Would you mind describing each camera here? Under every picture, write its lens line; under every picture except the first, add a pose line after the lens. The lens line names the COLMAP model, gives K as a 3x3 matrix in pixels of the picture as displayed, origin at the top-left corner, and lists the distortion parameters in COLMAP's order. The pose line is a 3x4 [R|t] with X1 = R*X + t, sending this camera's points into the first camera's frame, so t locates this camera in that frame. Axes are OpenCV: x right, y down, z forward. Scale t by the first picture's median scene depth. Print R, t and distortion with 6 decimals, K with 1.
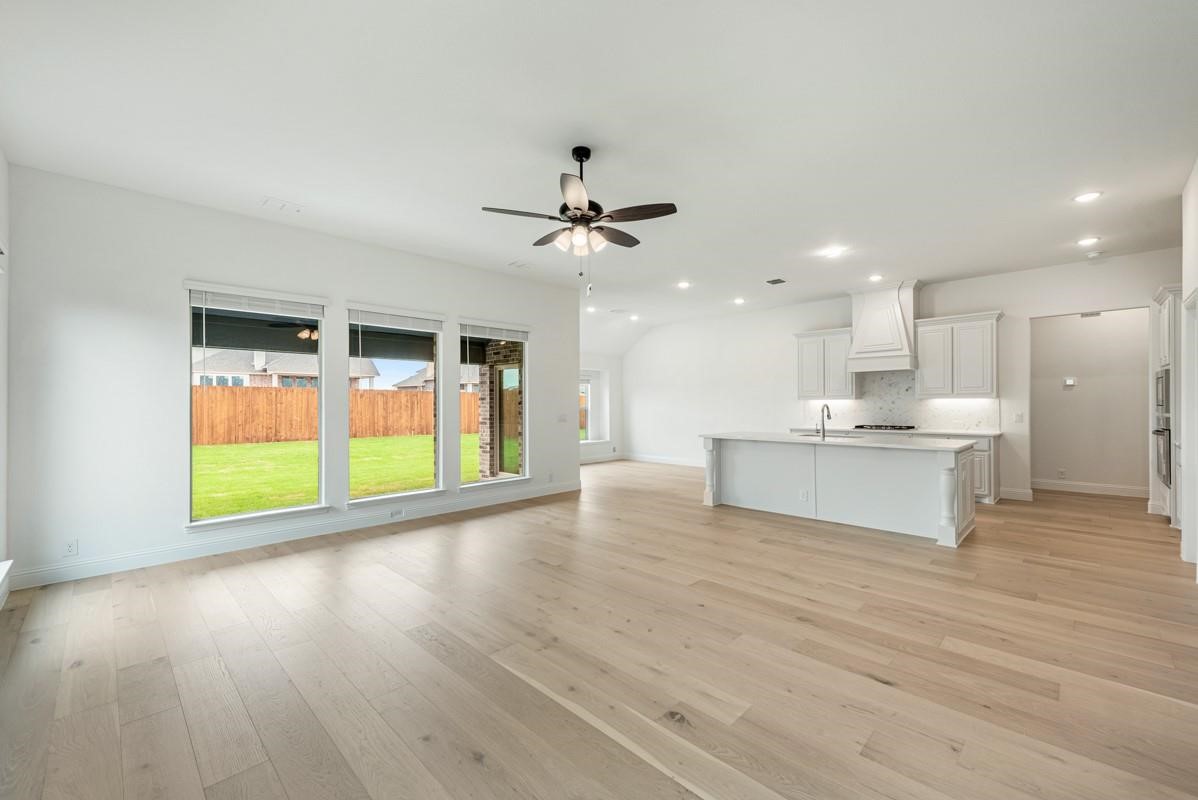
lens RADIAL K [[483.1, 0, 606.9], [0, 483.1, 401.7], [0, 0, 1]] dist [0.001742, 0.000029]
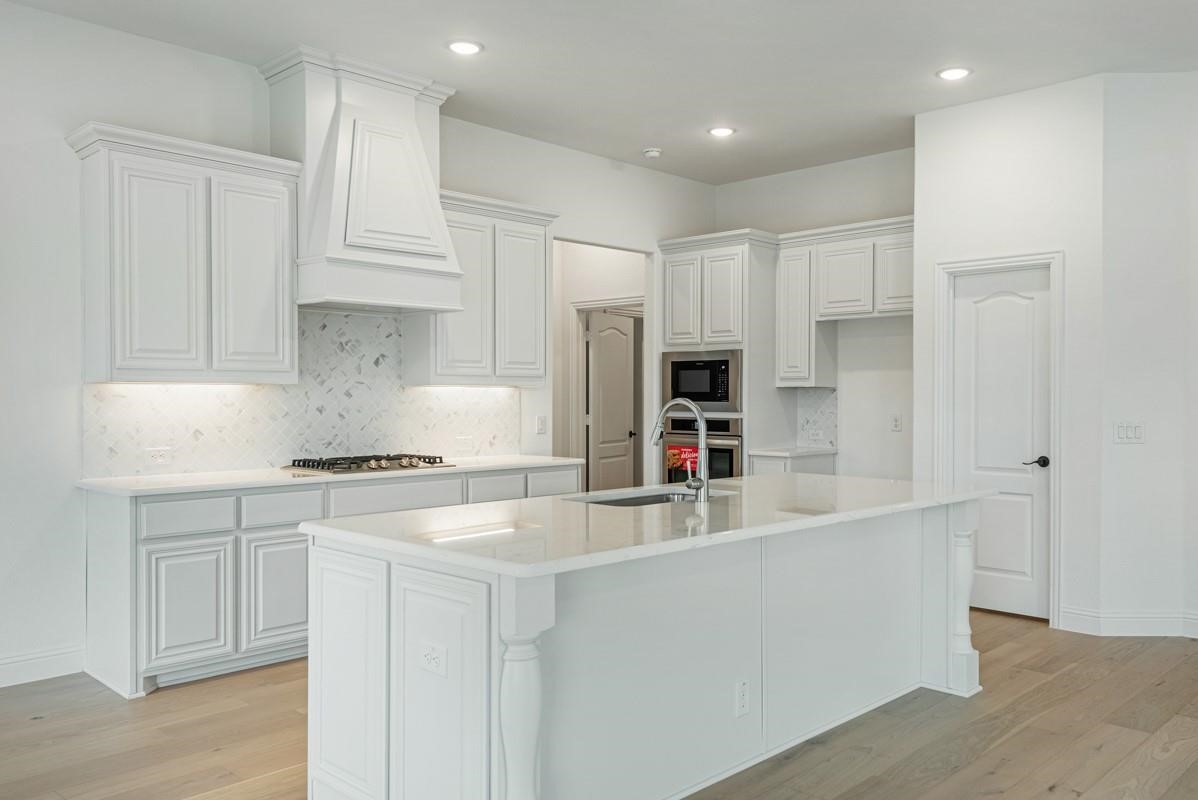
lens RADIAL K [[946.6, 0, 649.7], [0, 946.6, 401.0], [0, 0, 1]] dist [0.005662, 0.000322]
pose [[-0.018576, -0.002328, 0.999825, -0.224663], [-0.006270, 0.999978, 0.002212, 0.005944], [-0.999808, -0.006228, -0.018590, 1.274310]]
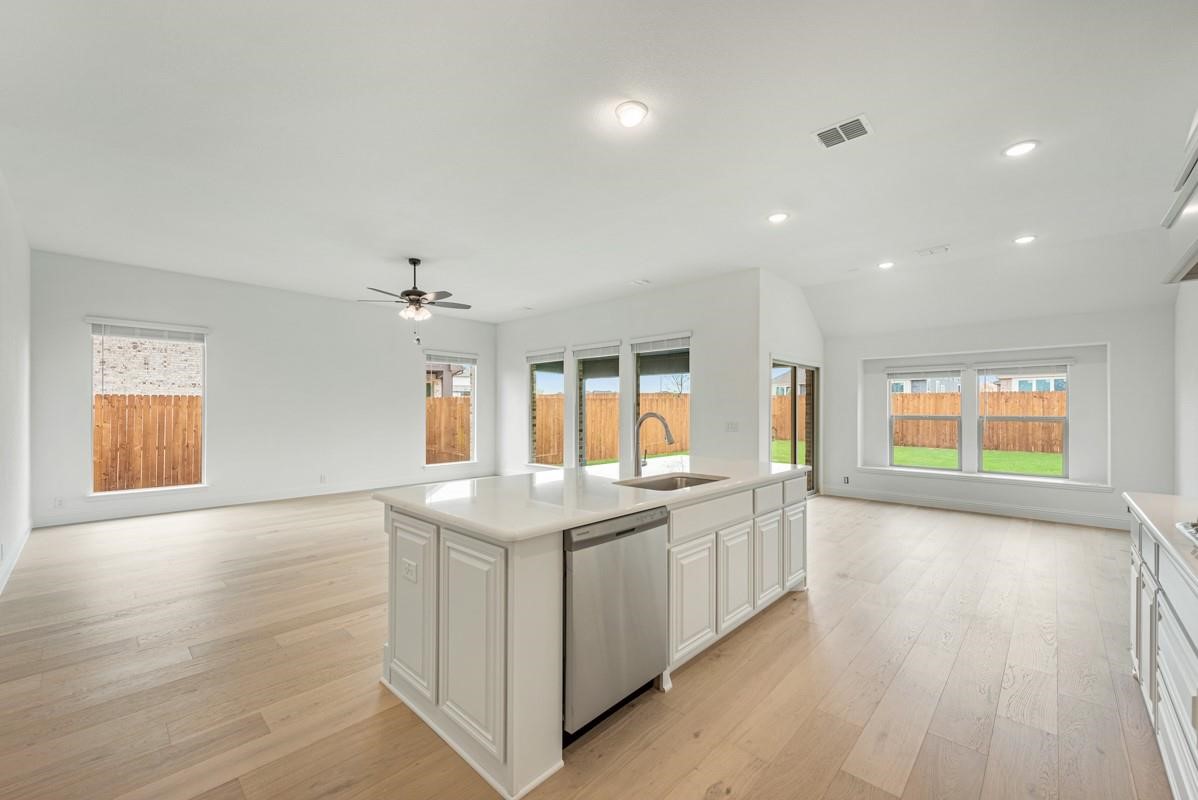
lens RADIAL K [[477.2, 0, 594.0], [0, 477.2, 409.2], [0, 0, 1]] dist [0.015836, -0.004312]
pose [[0.014292, 0.003793, -0.999891, 1.181842], [0.001841, 0.999991, 0.003820, -0.002443], [0.999896, -0.001895, 0.014285, 1.158342]]
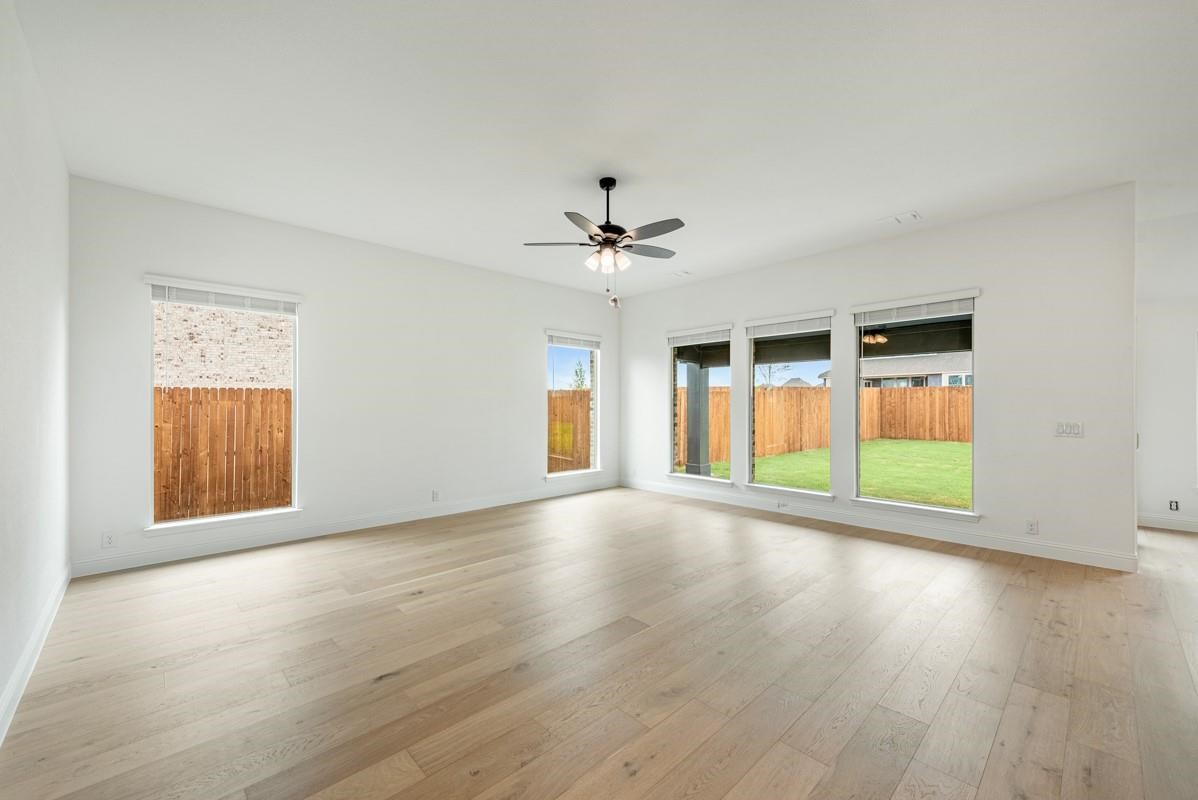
lens RADIAL K [[474.4, 0, 590.3], [0, 474.4, 403.8], [0, 0, 1]] dist [0.010984, -0.000162]
pose [[-0.041389, 0.002718, -0.999139, 0.765317], [0.004652, 0.999986, 0.002528, -0.002391], [0.999132, -0.004543, -0.041401, 0.724470]]
